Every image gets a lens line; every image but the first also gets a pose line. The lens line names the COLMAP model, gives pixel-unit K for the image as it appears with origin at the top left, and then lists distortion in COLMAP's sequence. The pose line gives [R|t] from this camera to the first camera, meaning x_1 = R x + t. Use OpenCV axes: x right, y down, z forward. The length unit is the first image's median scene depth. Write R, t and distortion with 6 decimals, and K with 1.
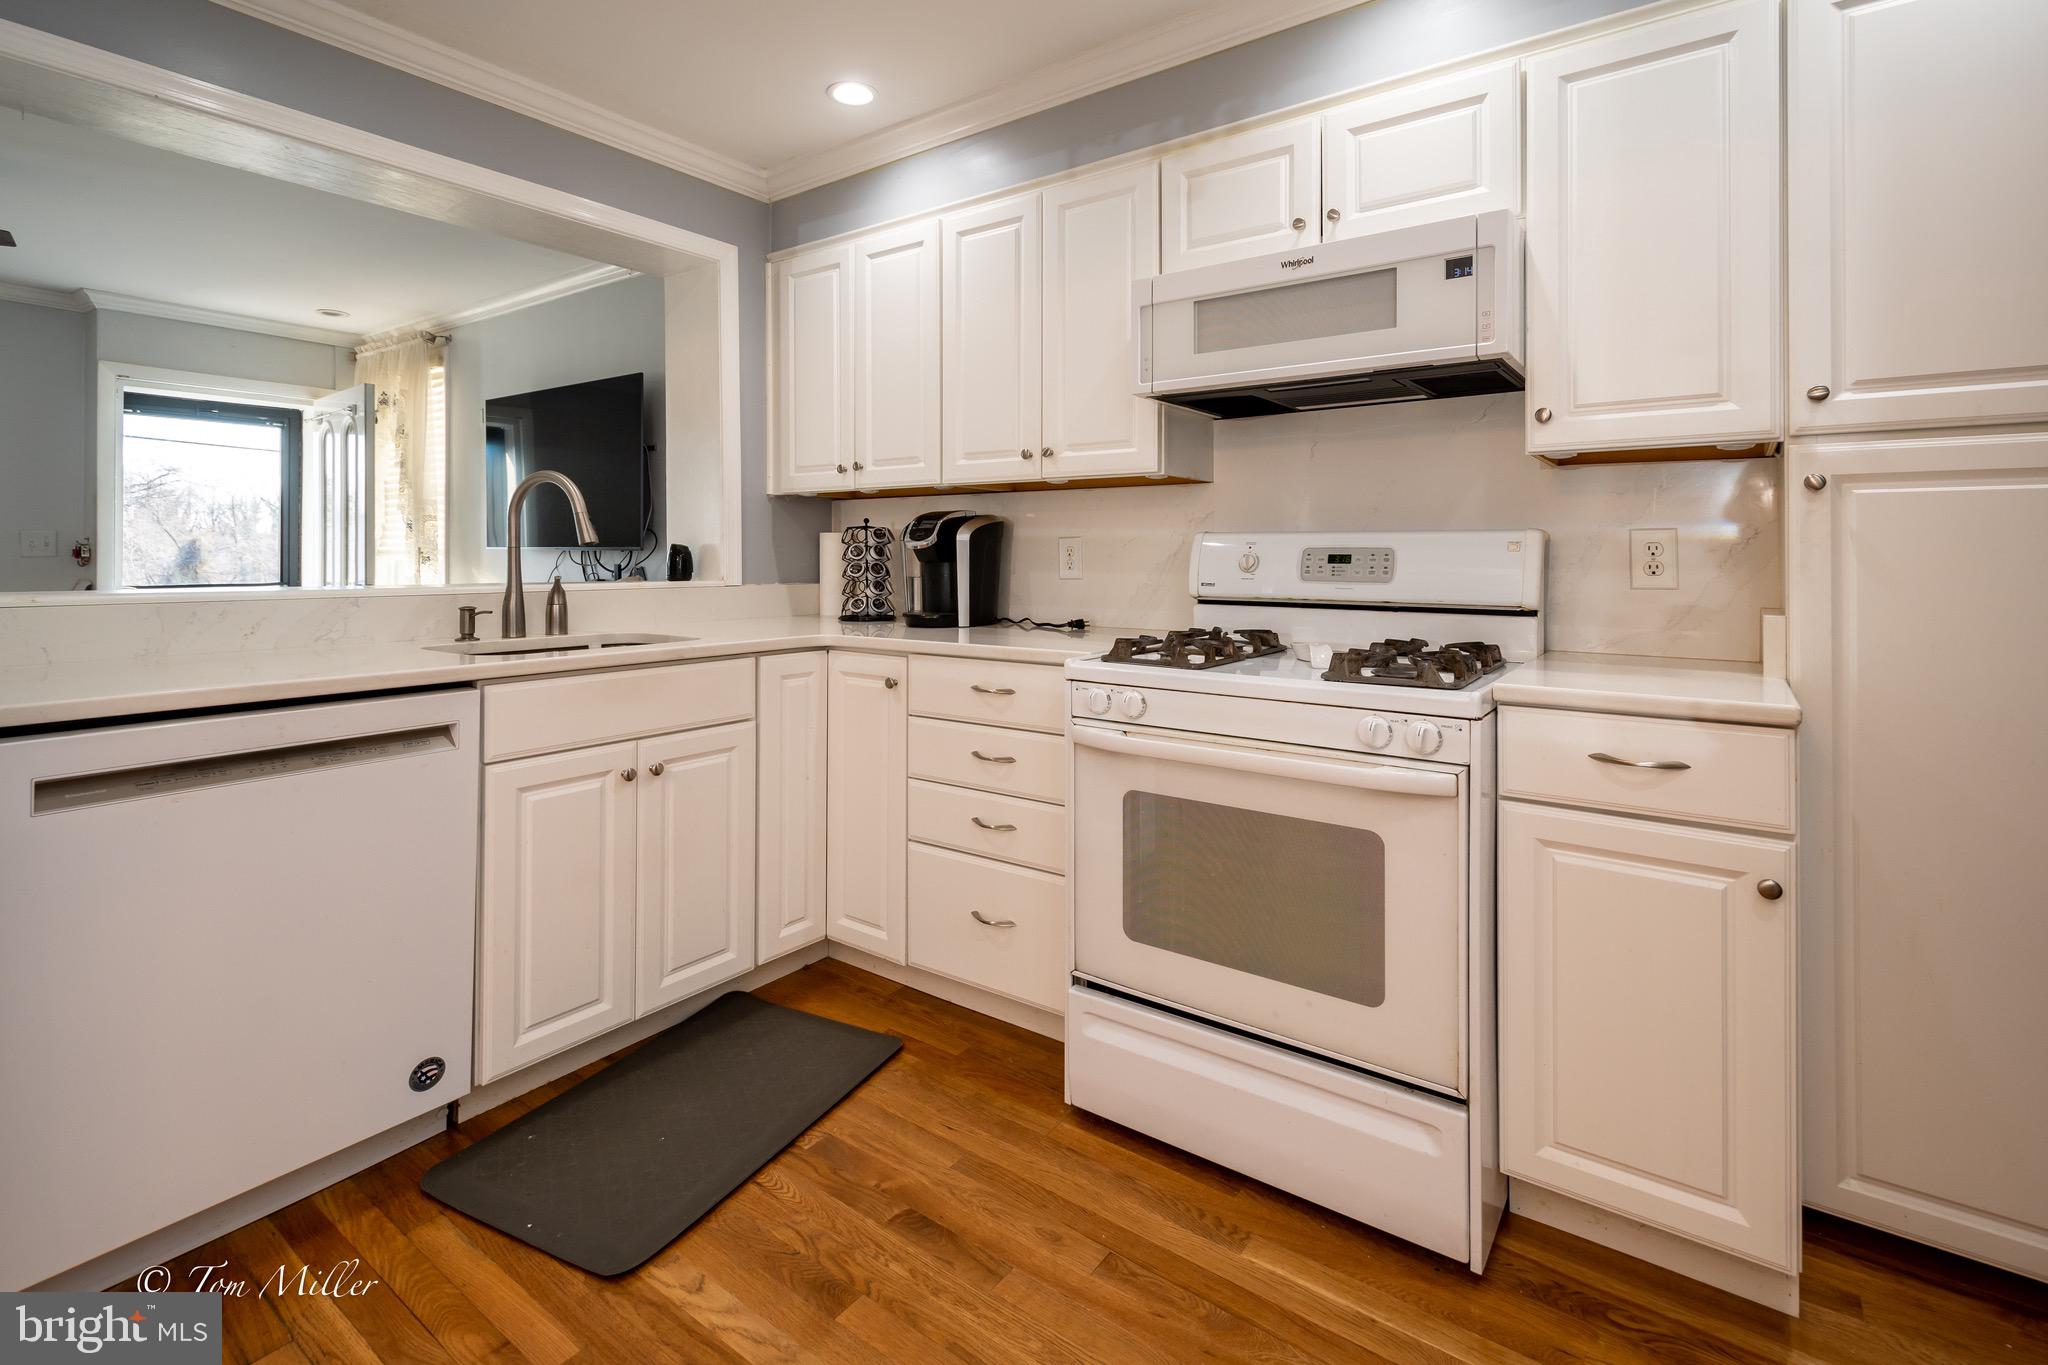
lens RADIAL K [[914.9, 0, 1085.4], [0, 914.9, 554.0], [0, 0, 1]] dist [0.001122, 0.000325]
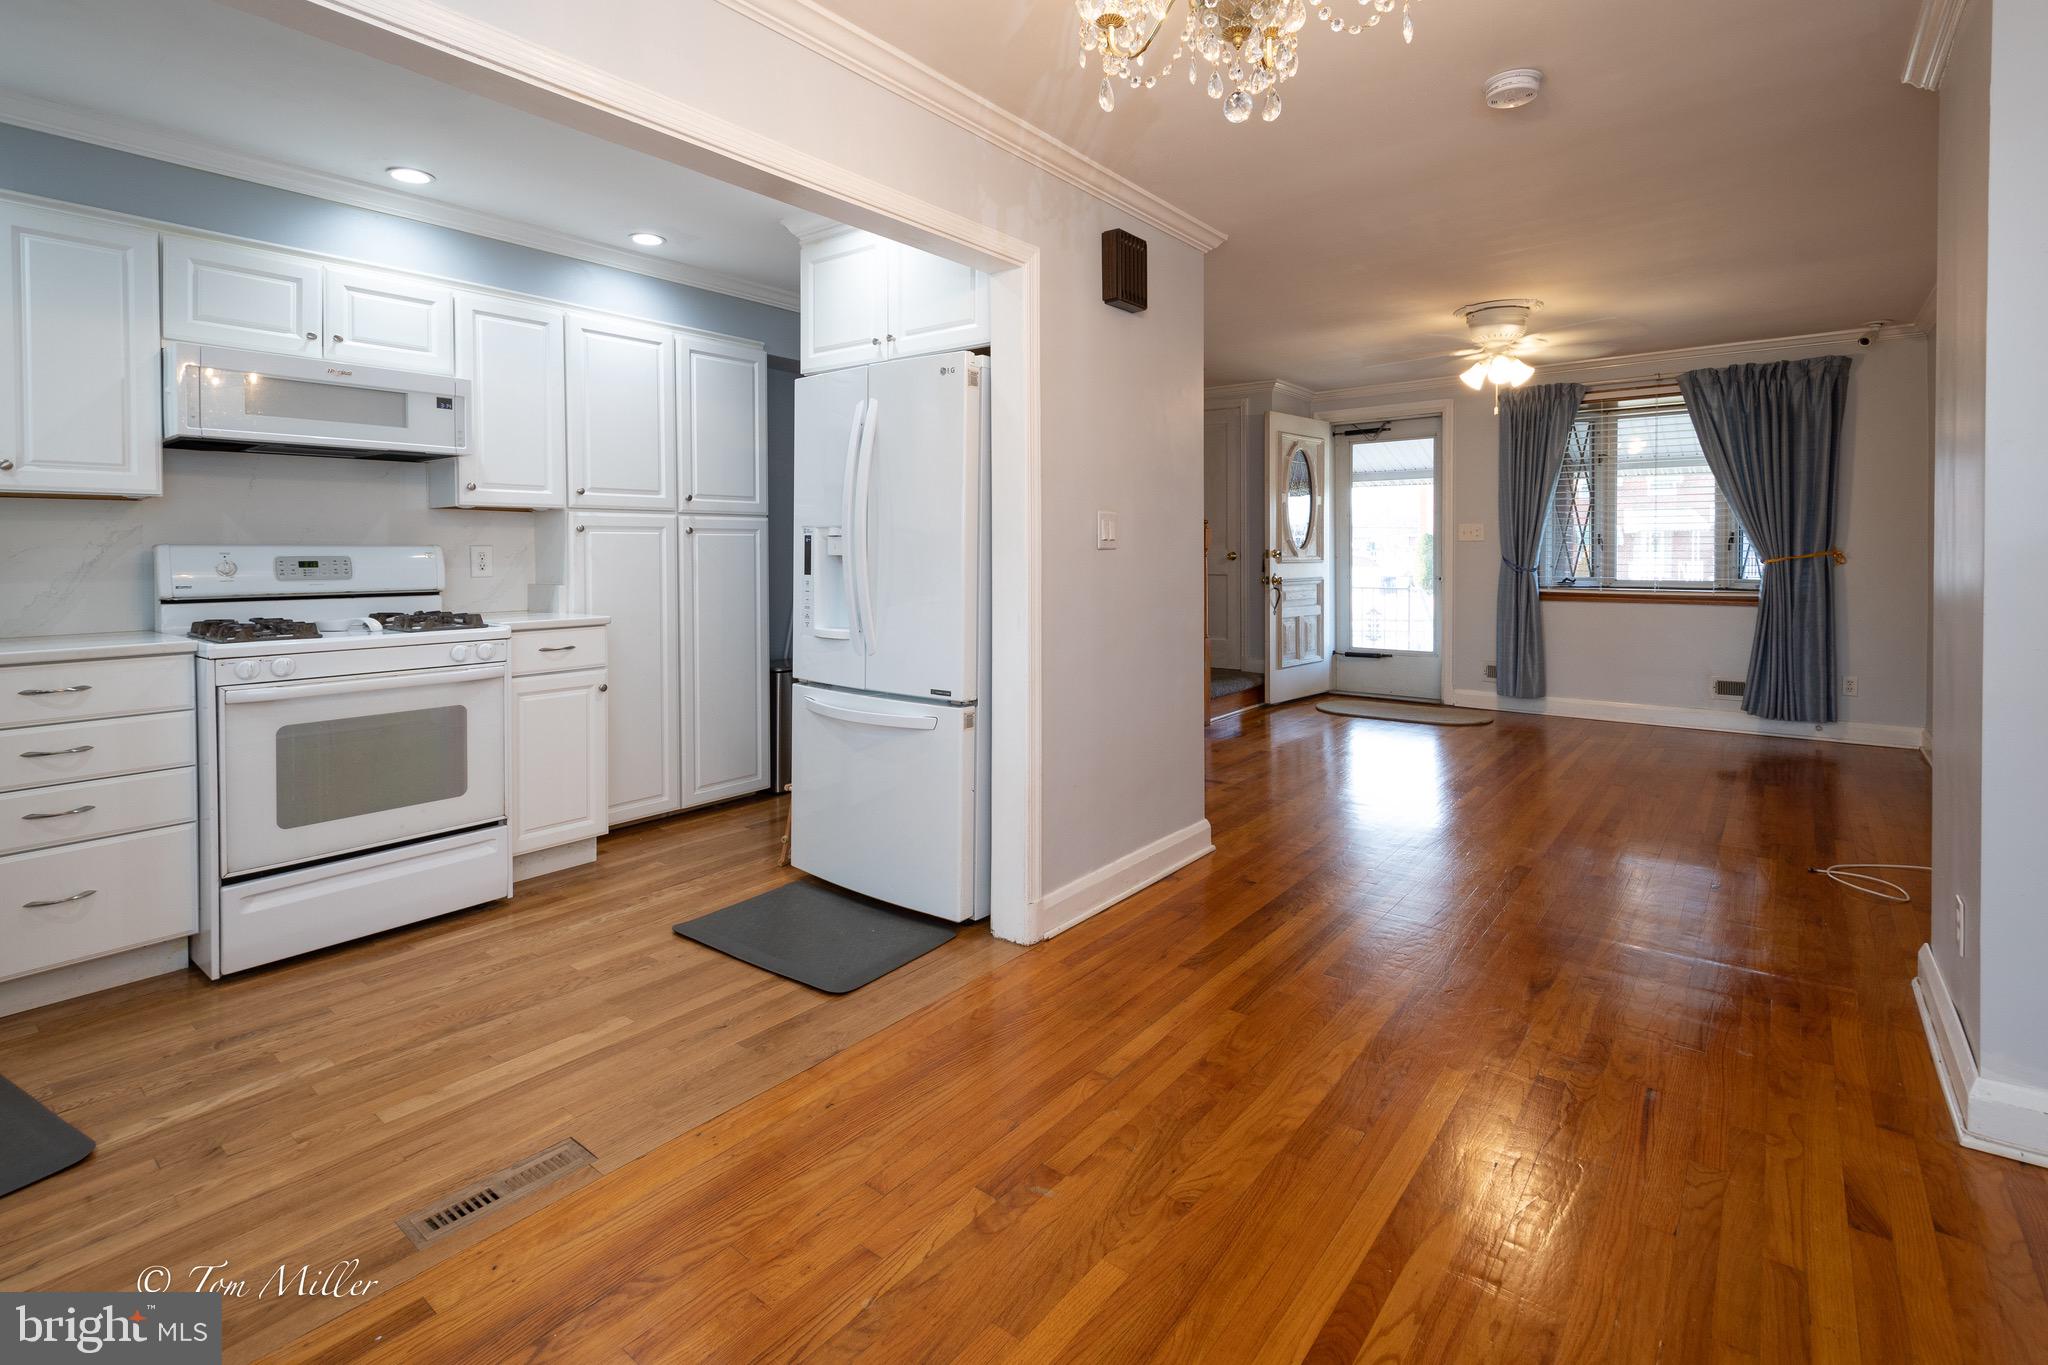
lens RADIAL K [[934.5, 0, 995.5], [0, 934.5, 572.5], [0, 0, 1]] dist [0.002544, 0.001034]
pose [[0.104611, -0.026188, 0.994168, -1.179435], [0.007145, 0.999647, 0.025580, -0.013274], [-0.994488, 0.004428, 0.104761, -0.254163]]
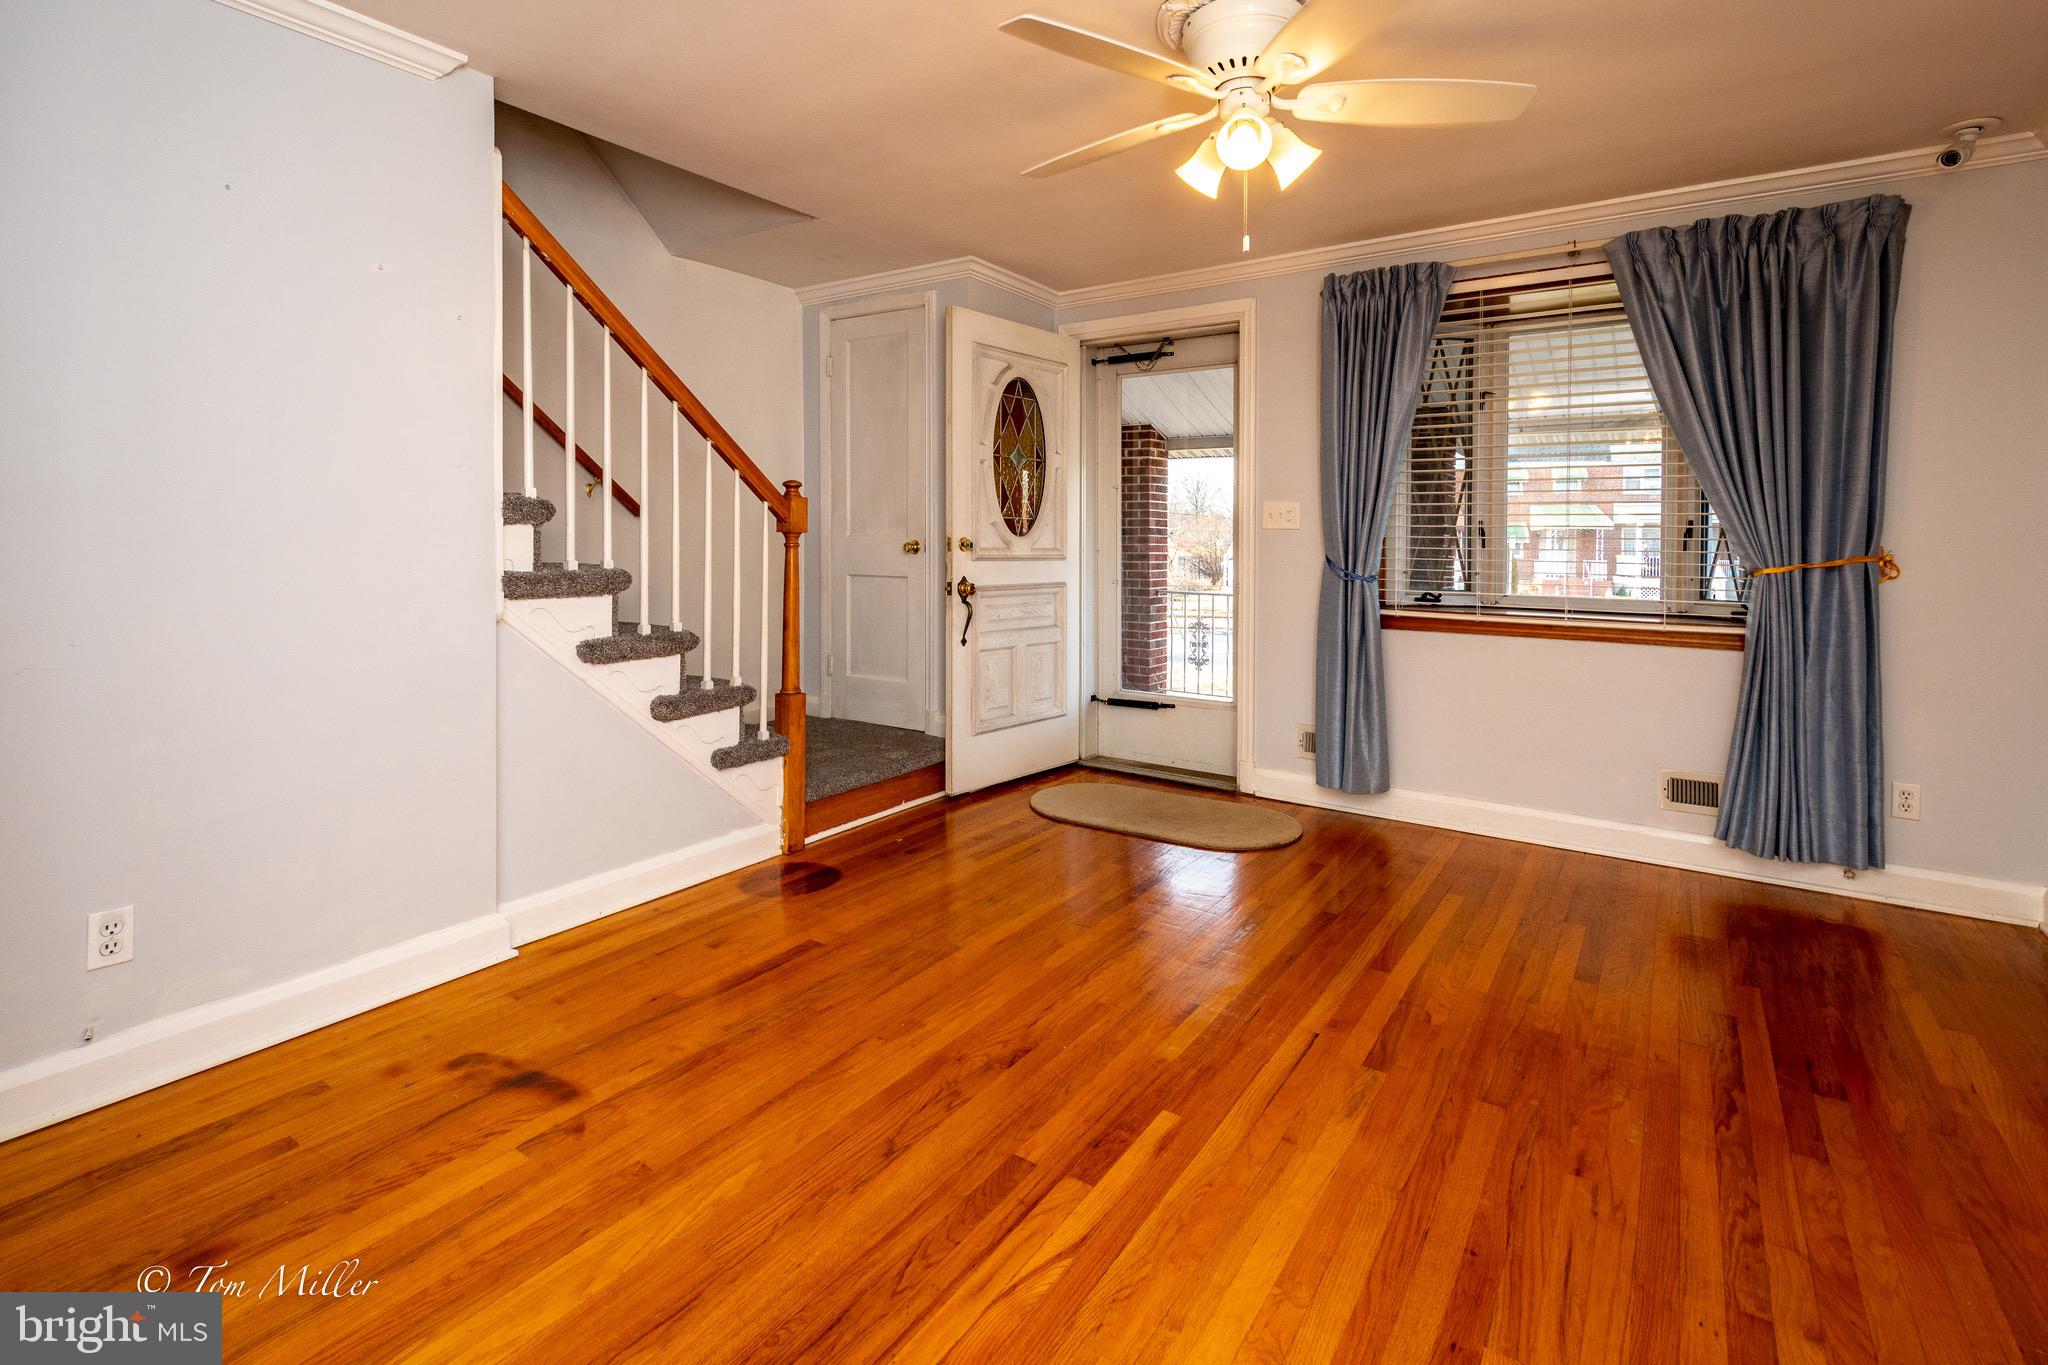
lens RADIAL K [[953.6, 0, 1003.1], [0, 953.6, 539.4], [0, 0, 1]] dist [0.016846, -0.000956]
pose [[0.016942, -0.002986, 0.999852, 0.220907], [-0.011078, 0.999934, 0.003174, -0.003432], [-0.999795, -0.011130, 0.016907, -1.022058]]
